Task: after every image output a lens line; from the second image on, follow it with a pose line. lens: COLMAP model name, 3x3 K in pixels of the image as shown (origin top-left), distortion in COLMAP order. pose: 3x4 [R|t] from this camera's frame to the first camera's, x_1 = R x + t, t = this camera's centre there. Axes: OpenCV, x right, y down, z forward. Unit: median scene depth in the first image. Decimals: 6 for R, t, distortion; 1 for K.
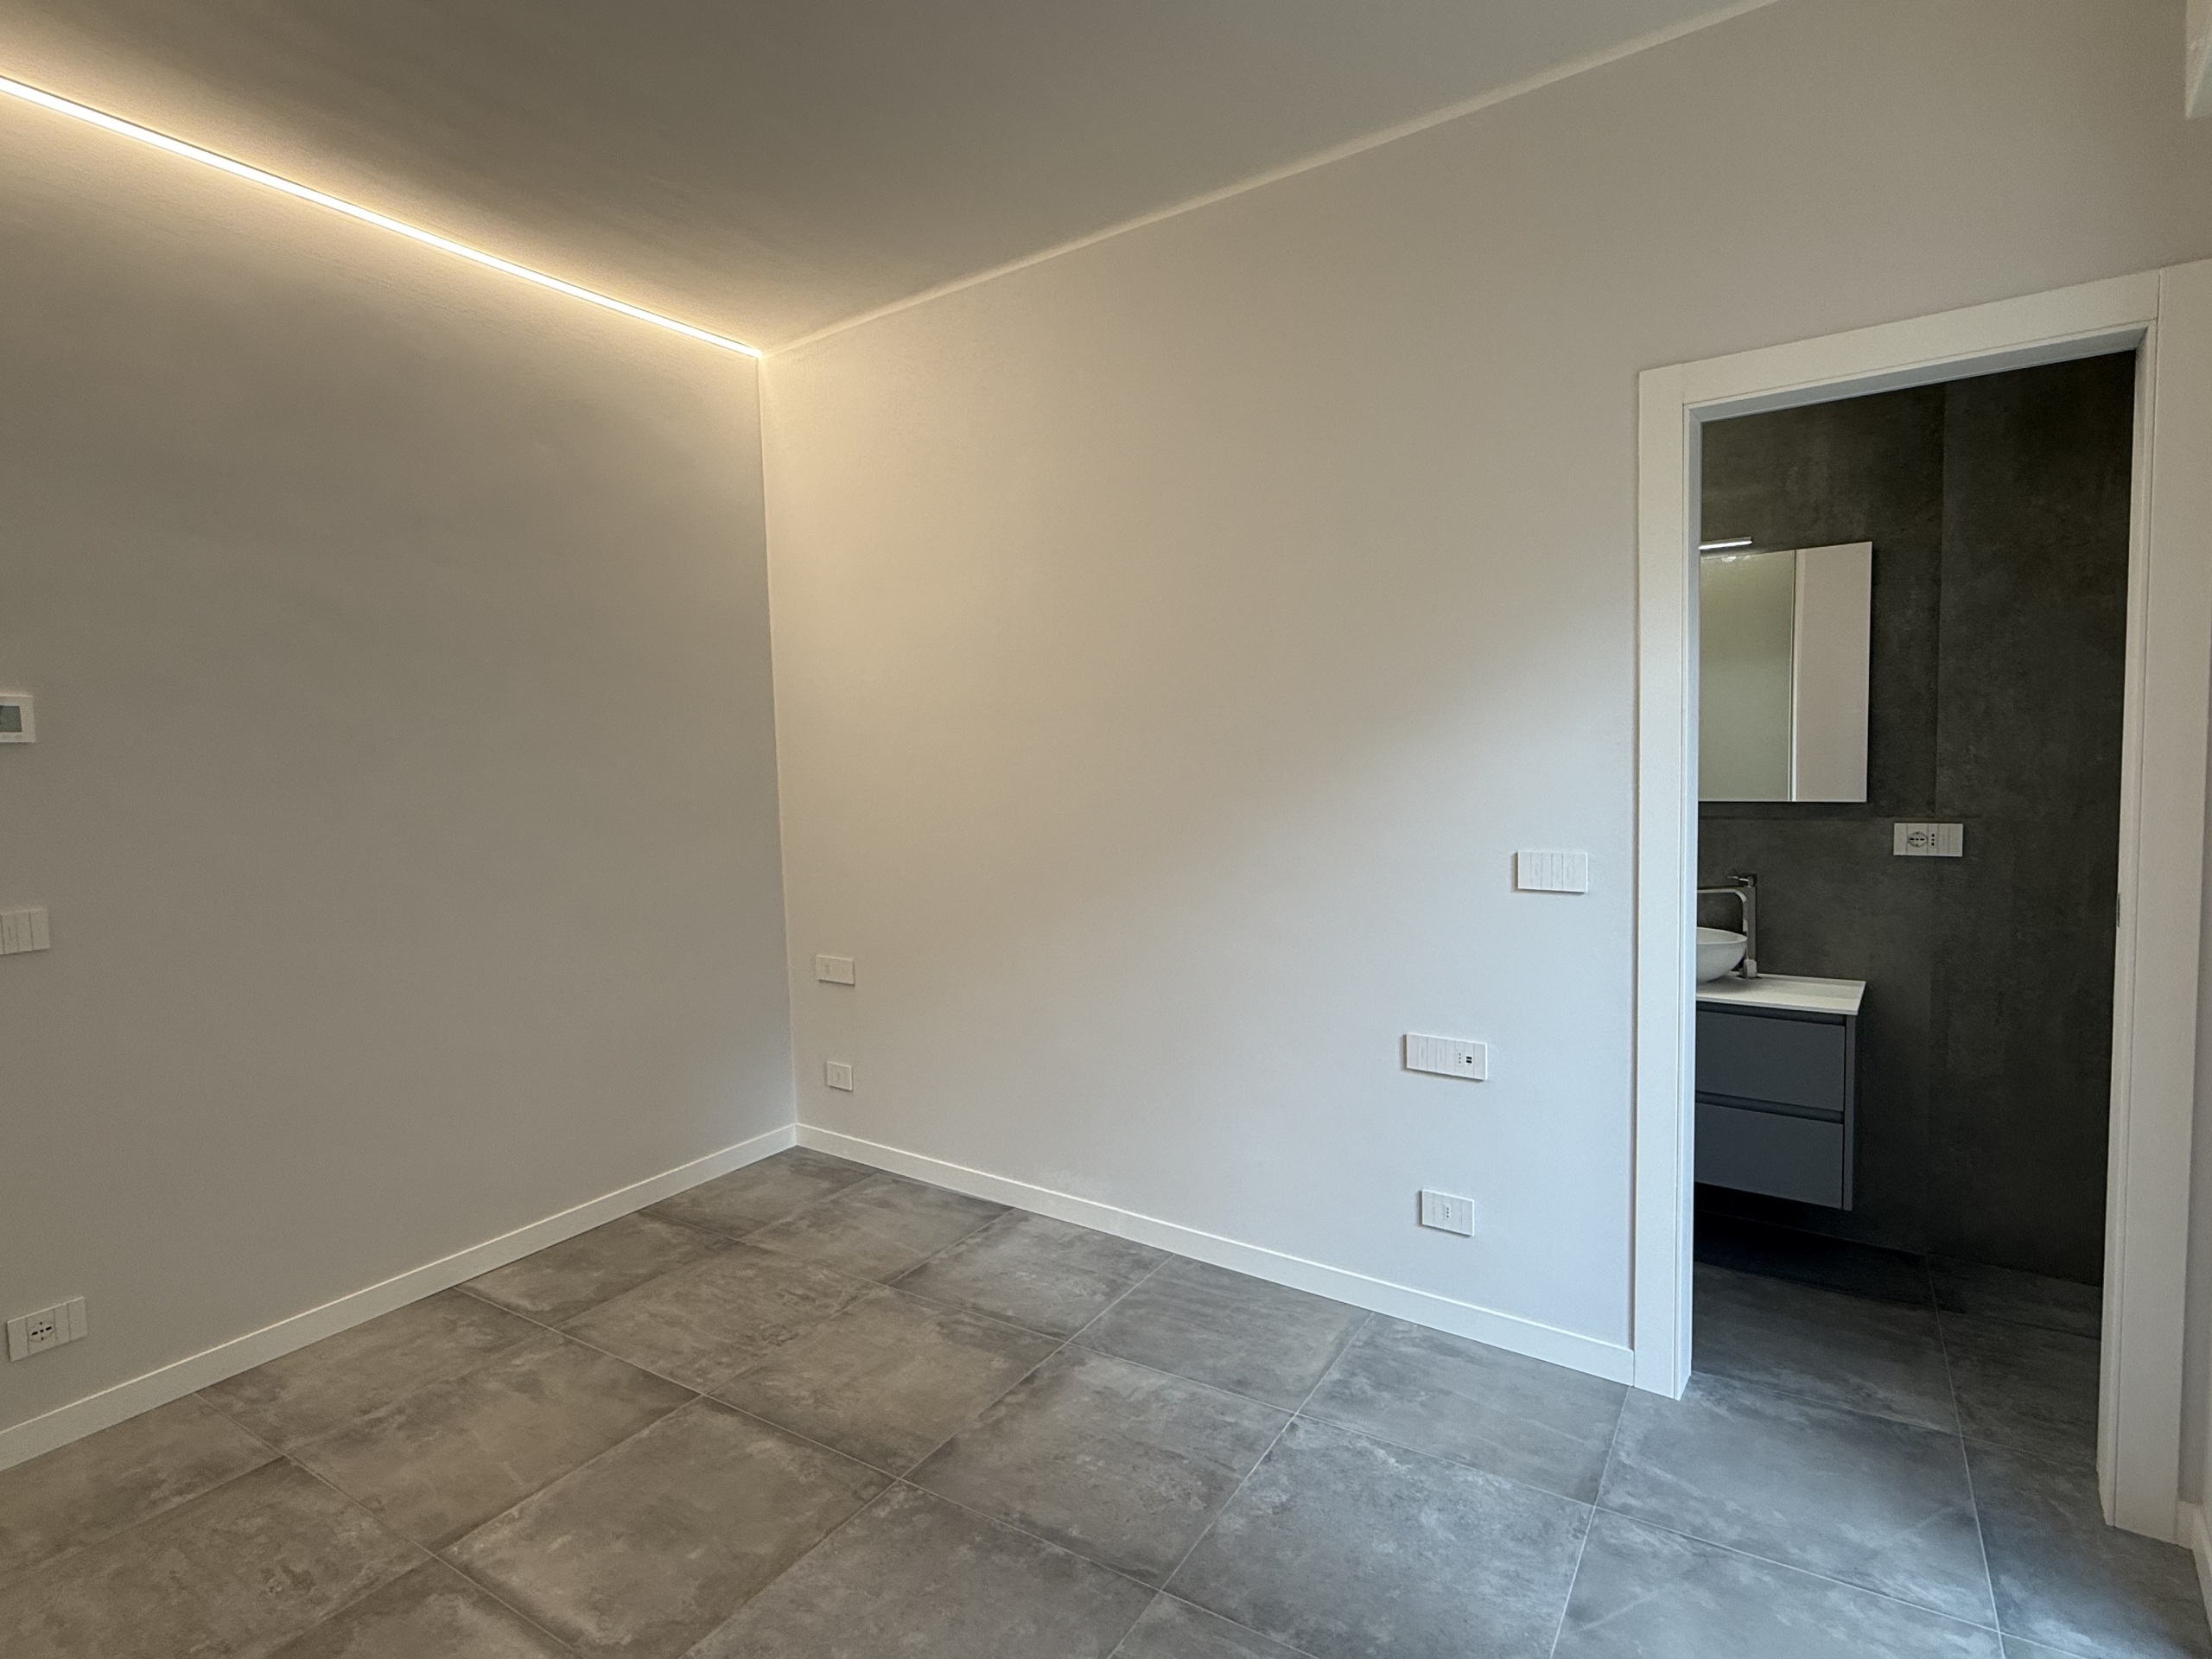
lens RADIAL K [[1150.0, 0, 1055.9], [0, 1150.0, 833.9], [0, 0, 1]] dist [0.006704, 0.000107]
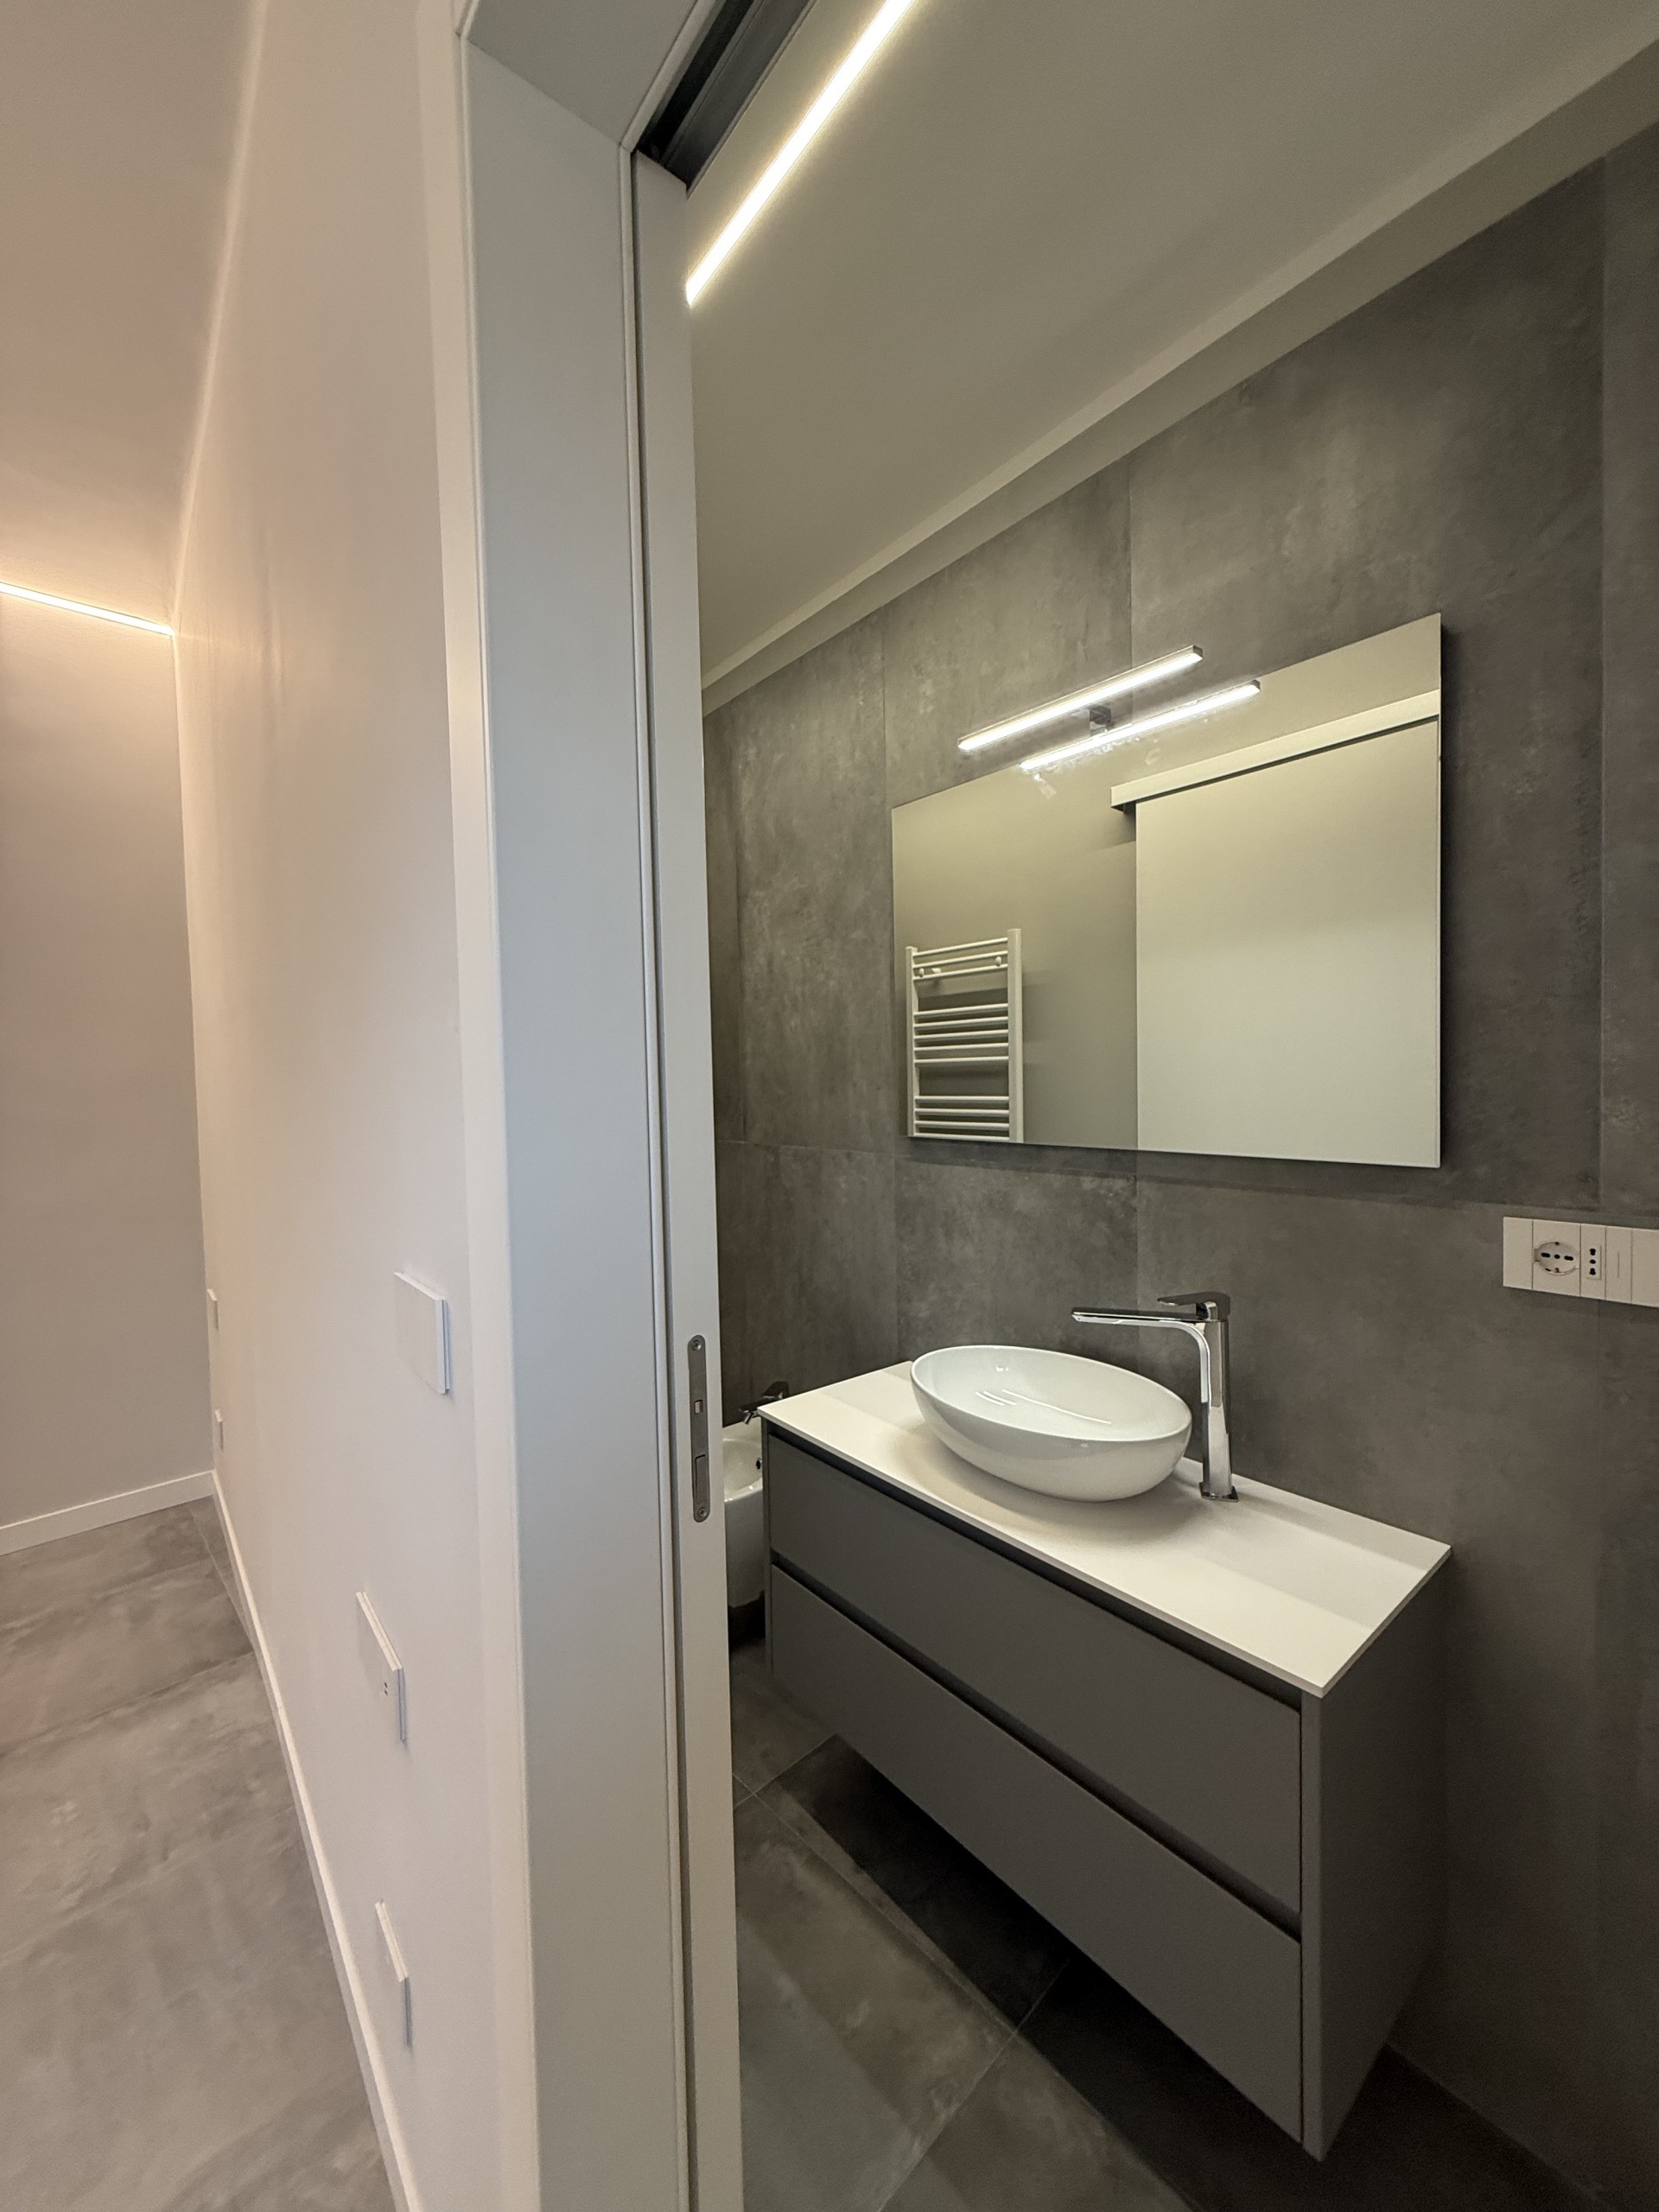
lens RADIAL K [[875.8, 0, 807.6], [0, 875.8, 1104.3], [0, 0, 1]] dist [0.001072, -0.000689]
pose [[0.969608, 0.012075, -0.244366, 0.542522], [-0.019191, 0.999458, -0.026761, -0.039083], [0.243910, 0.030637, 0.969314, 0.593812]]
